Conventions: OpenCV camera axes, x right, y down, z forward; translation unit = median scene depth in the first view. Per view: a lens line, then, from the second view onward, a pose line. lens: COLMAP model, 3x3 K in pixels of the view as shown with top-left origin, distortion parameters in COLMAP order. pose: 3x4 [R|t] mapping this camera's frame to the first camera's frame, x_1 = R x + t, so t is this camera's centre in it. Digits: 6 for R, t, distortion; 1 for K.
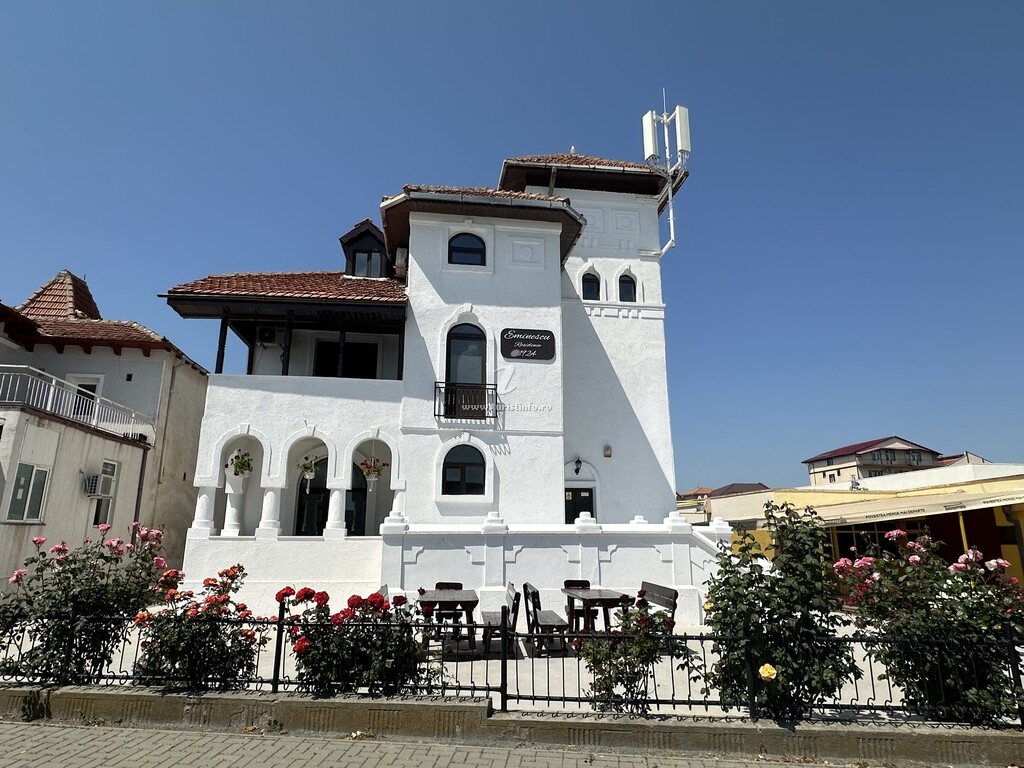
lens RADIAL K [[596.7, 0, 511.4], [0, 596.7, 384.0], [0, 0, 1]] dist [-0.003786, -0.000975]
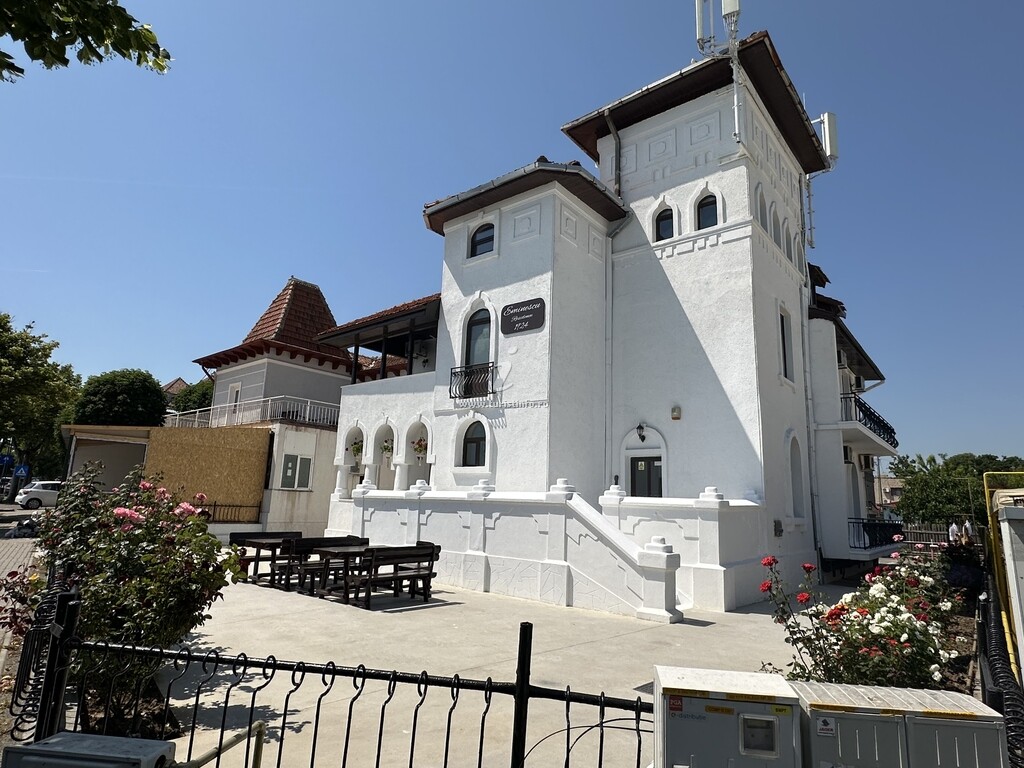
lens RADIAL K [[596.7, 0, 512.8], [0, 596.7, 384.7], [0, 0, 1]] dist [-0.003786, -0.000975]
pose [[0.677607, -0.124492, -0.724810, 0.737535], [0.148631, 0.988412, -0.030816, 0.075892], [0.720248, -0.086848, 0.688259, 0.286979]]
